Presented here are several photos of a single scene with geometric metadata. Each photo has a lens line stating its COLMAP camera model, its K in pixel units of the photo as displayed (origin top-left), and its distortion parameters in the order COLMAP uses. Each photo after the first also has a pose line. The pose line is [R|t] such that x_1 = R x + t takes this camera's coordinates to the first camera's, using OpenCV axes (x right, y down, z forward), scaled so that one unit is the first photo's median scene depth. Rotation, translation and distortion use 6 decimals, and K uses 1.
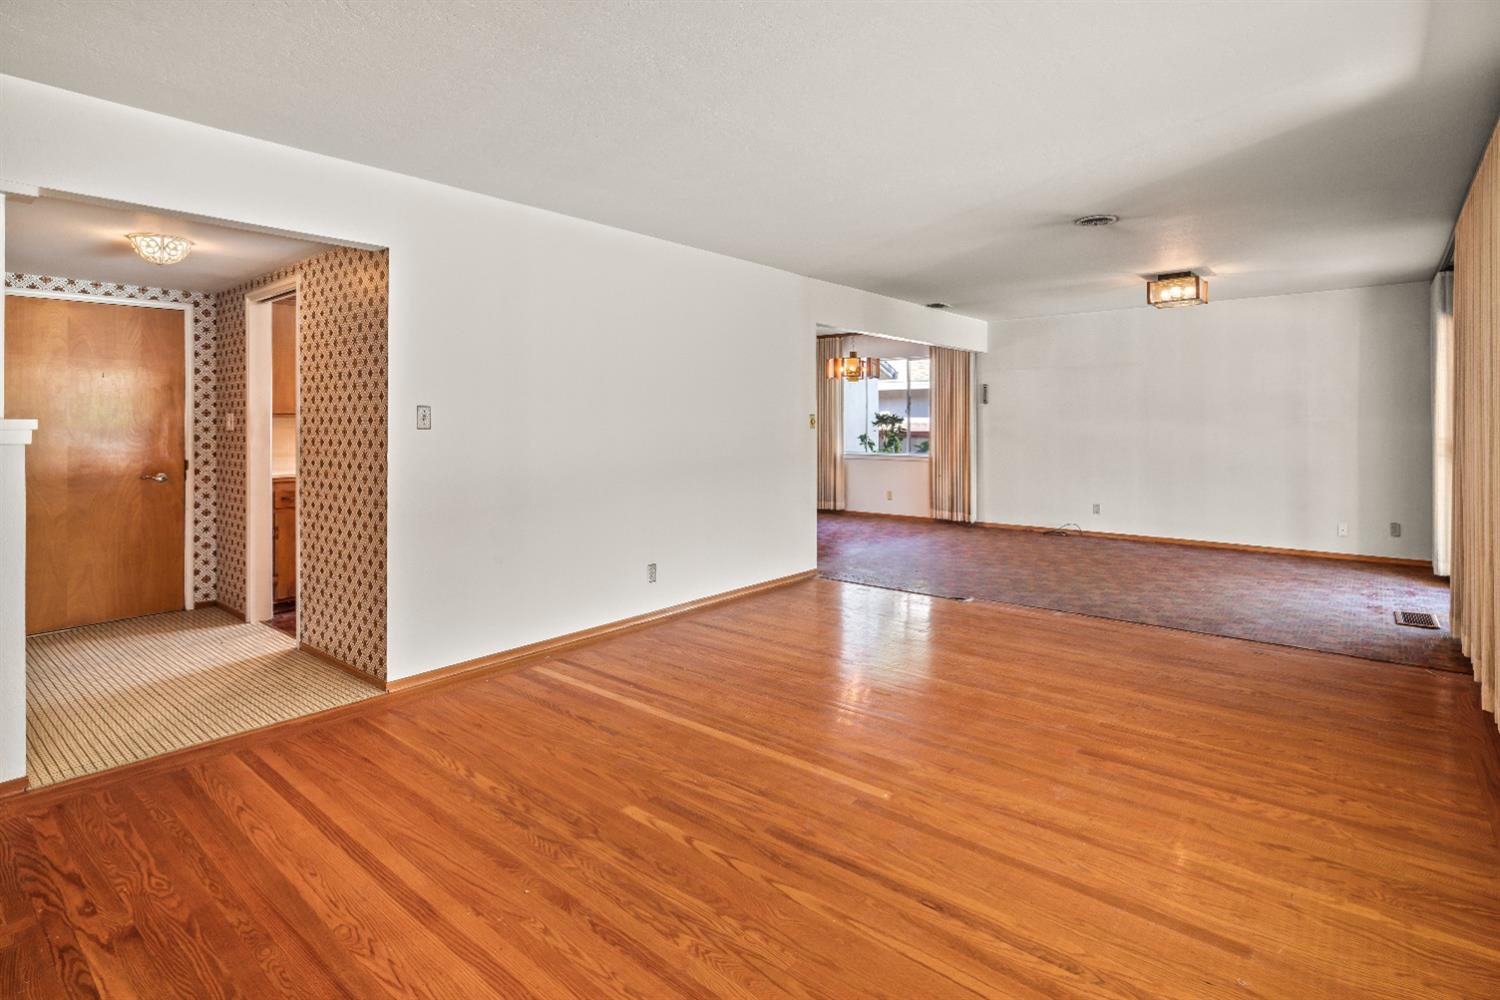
lens RADIAL K [[750.5, 0, 749.5], [0, 750.5, 437.8], [0, 0, 1]] dist [-0.020668, -0.000216]
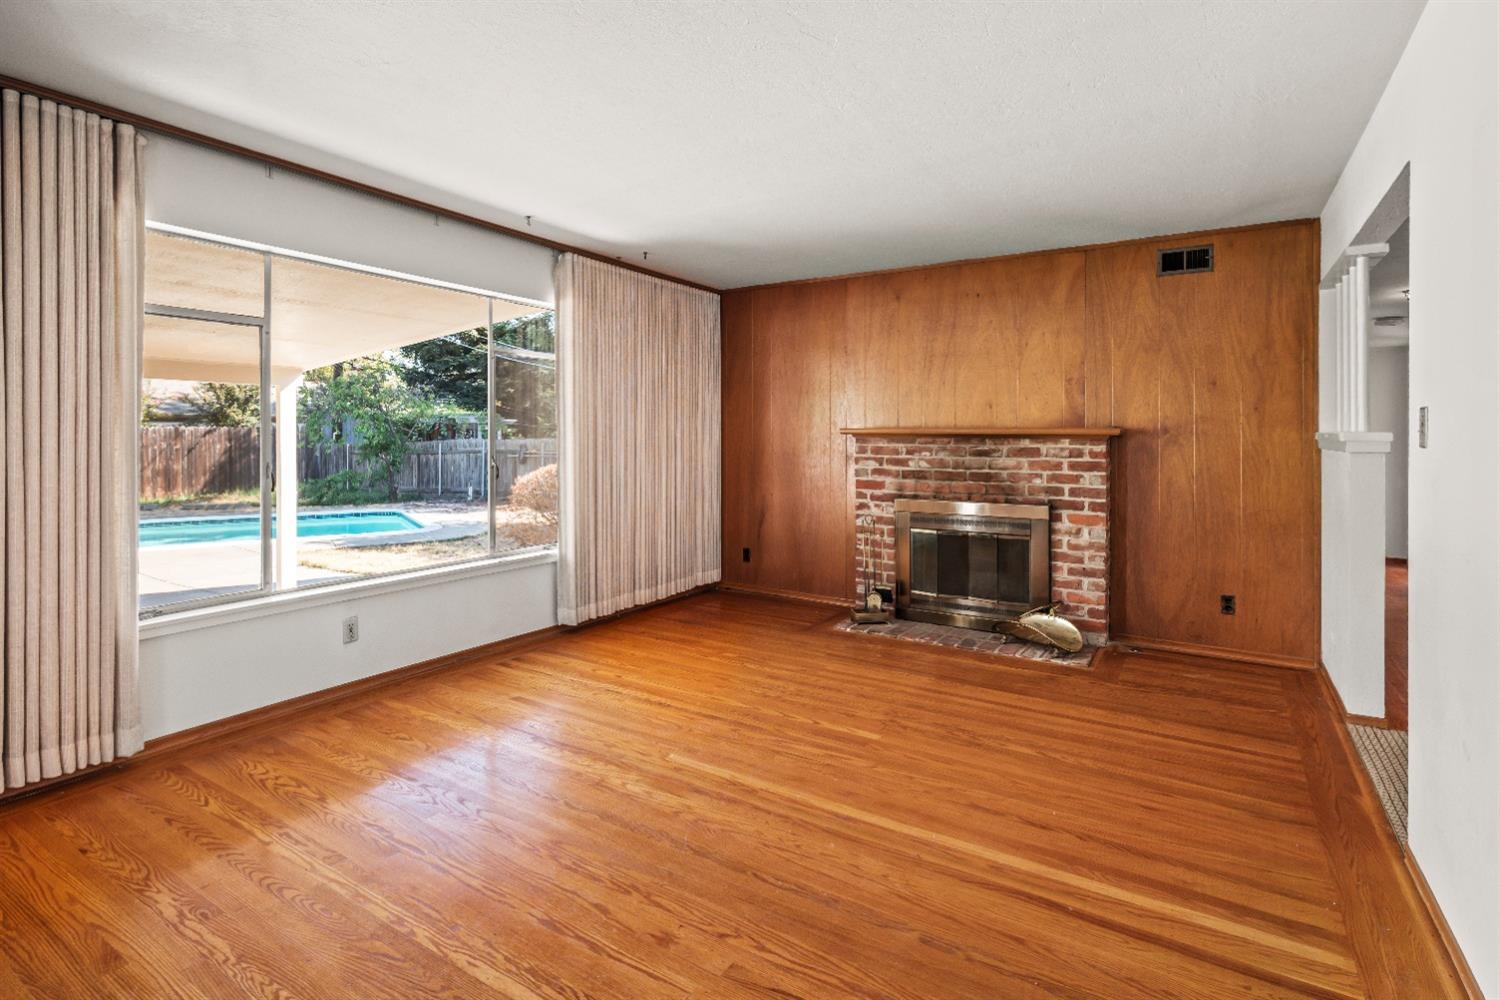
lens RADIAL K [[750.5, 0, 749.5], [0, 750.5, 437.8], [0, 0, 1]] dist [-0.020668, -0.000216]
pose [[-0.990346, 0.000957, -0.138612, 0.227321], [-0.002174, 0.999746, 0.022438, -0.044314], [0.138598, 0.022523, -0.990093, 2.189270]]
